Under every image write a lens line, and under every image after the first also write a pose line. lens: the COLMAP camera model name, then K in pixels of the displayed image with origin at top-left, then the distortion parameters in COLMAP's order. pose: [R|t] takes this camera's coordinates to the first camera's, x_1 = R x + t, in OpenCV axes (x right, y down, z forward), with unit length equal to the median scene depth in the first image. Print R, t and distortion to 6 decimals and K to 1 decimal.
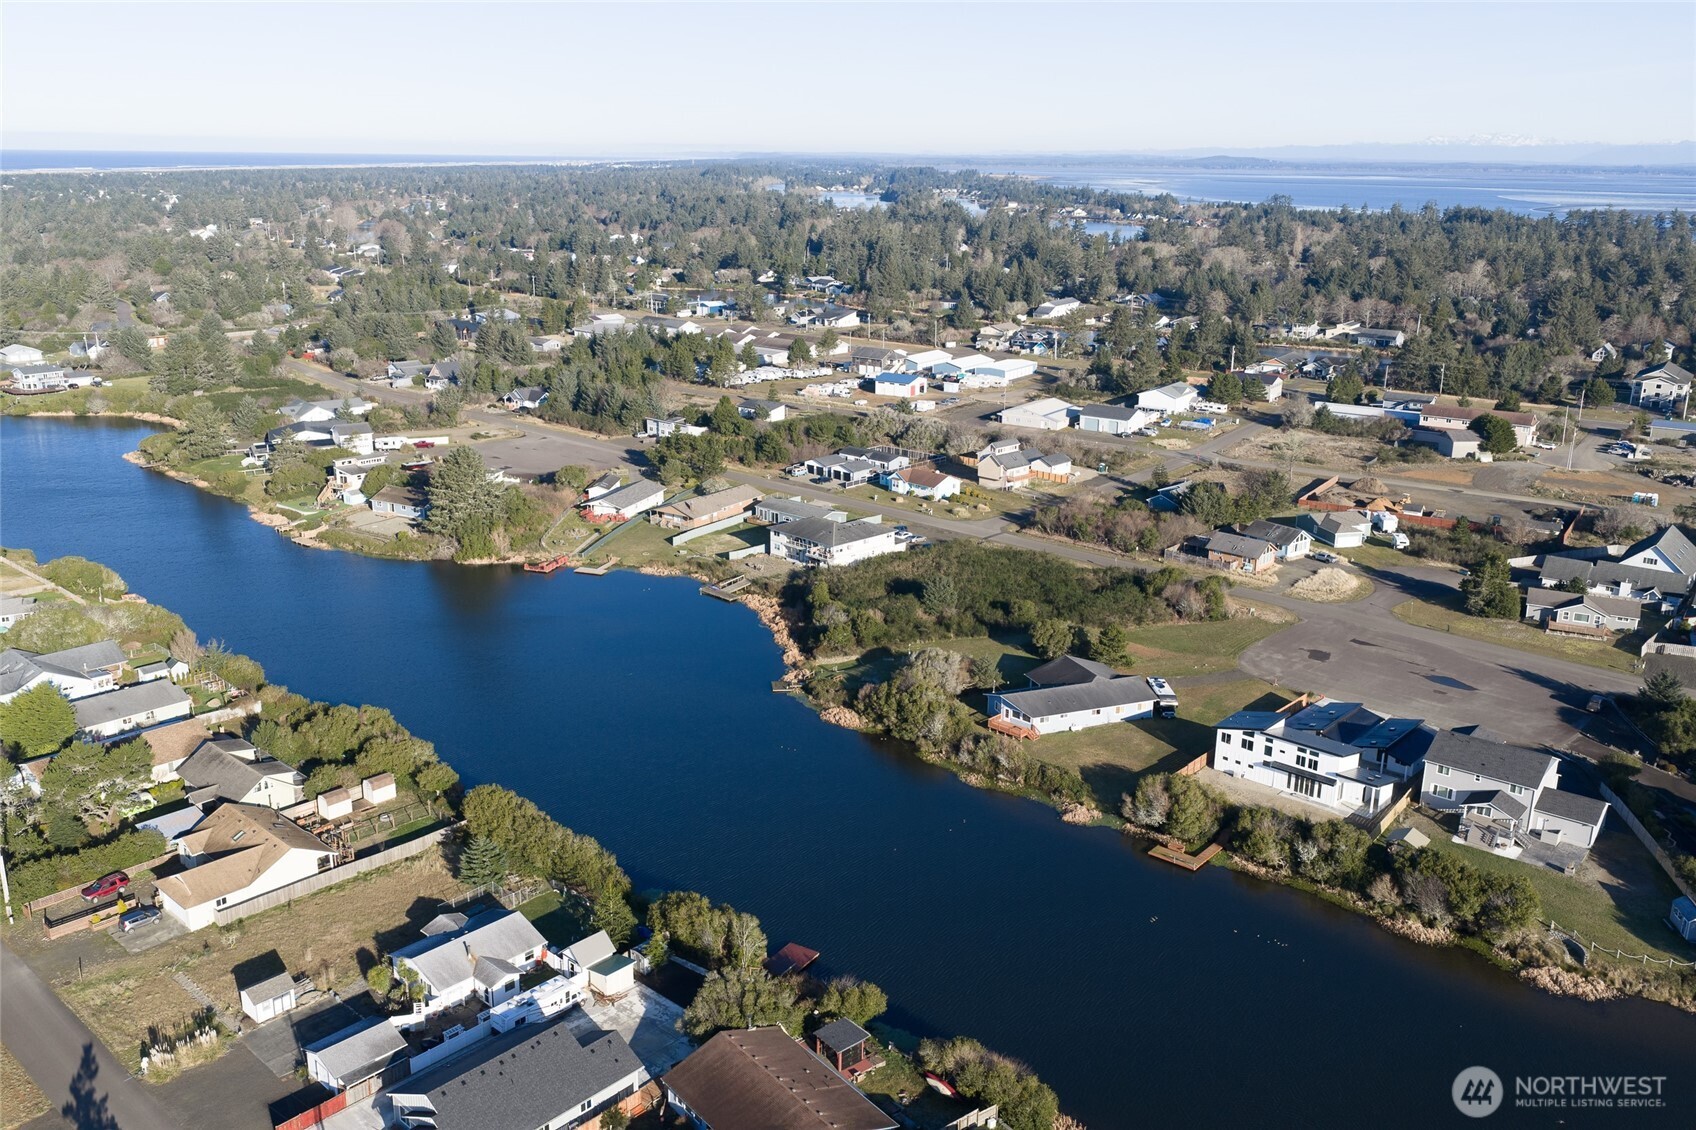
lens RADIAL K [[1396.6, 0, 855.6], [0, 1396.6, 569.0], [0, 0, 1]] dist [0.024894, -0.047017]
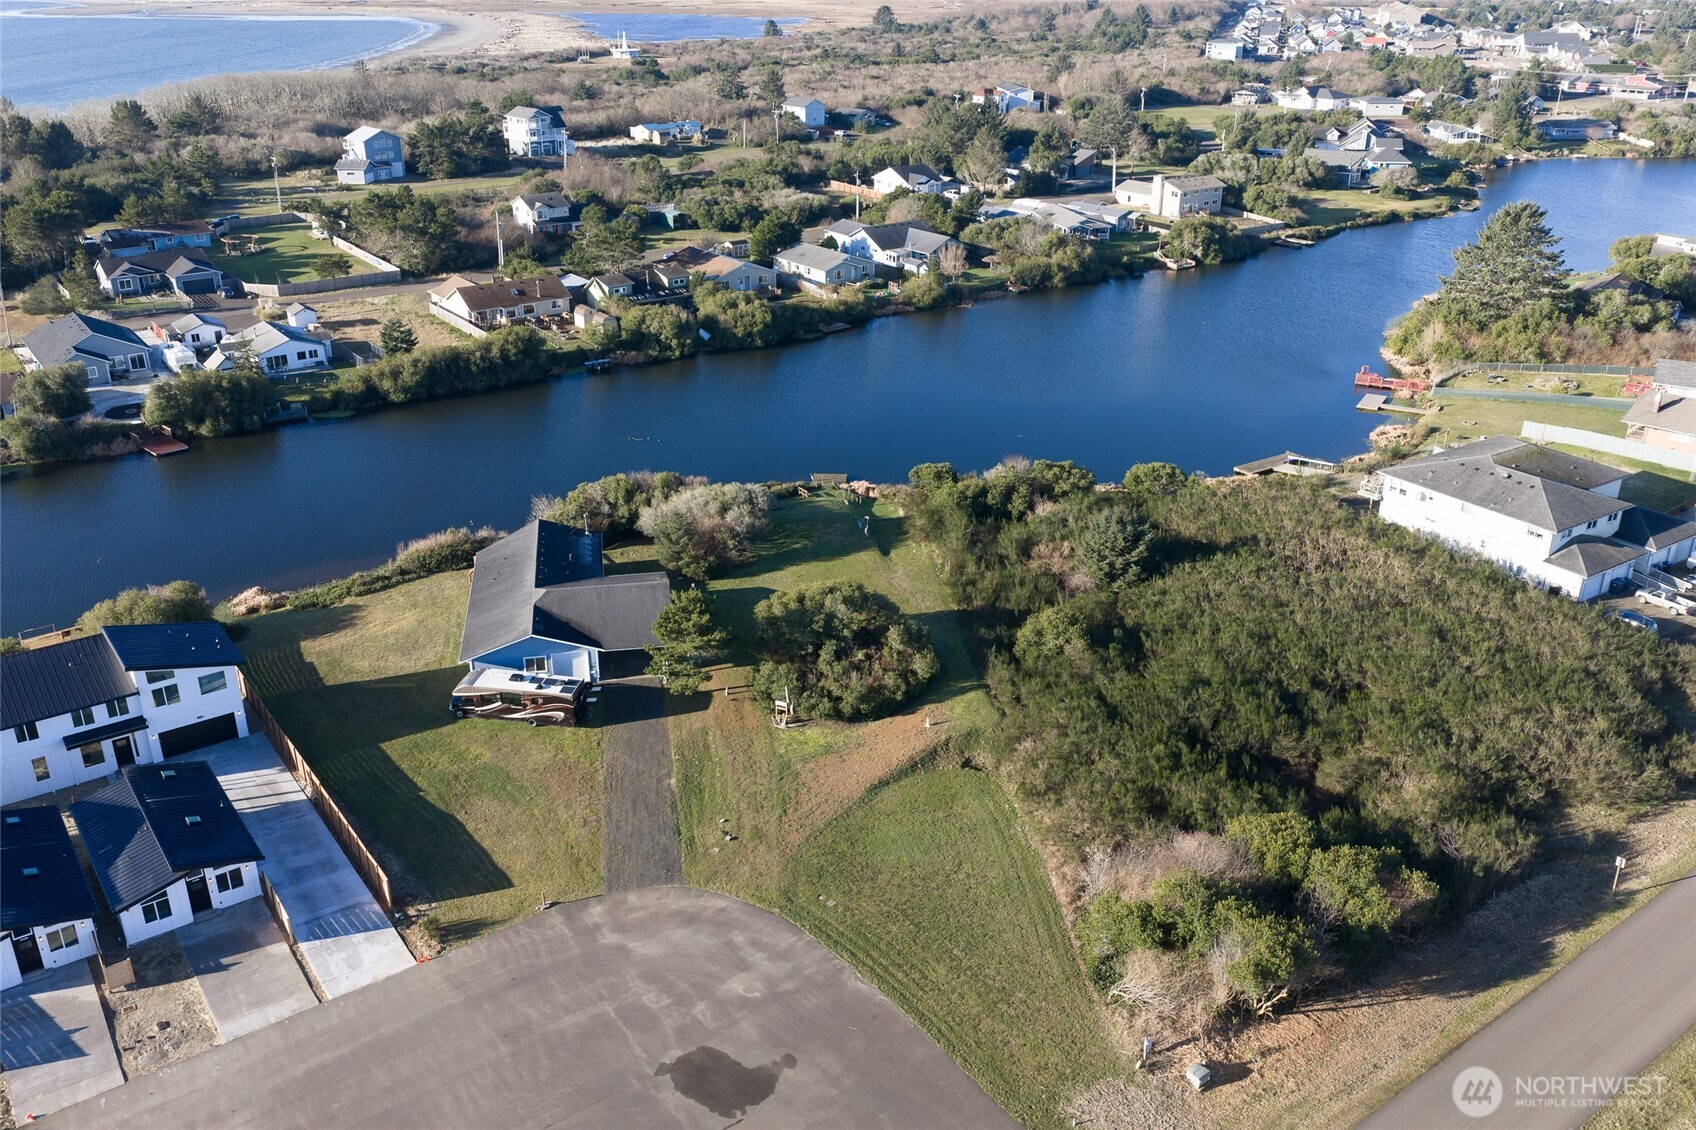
lens RADIAL K [[1396.6, 0, 855.6], [0, 1396.6, 569.0], [0, 0, 1]] dist [0.024894, -0.047017]
pose [[-0.196436, 0.389831, -0.899691, 0.496652], [-0.280704, 0.856806, 0.432537, -0.153498], [0.939478, 0.337513, -0.058880, 0.905146]]
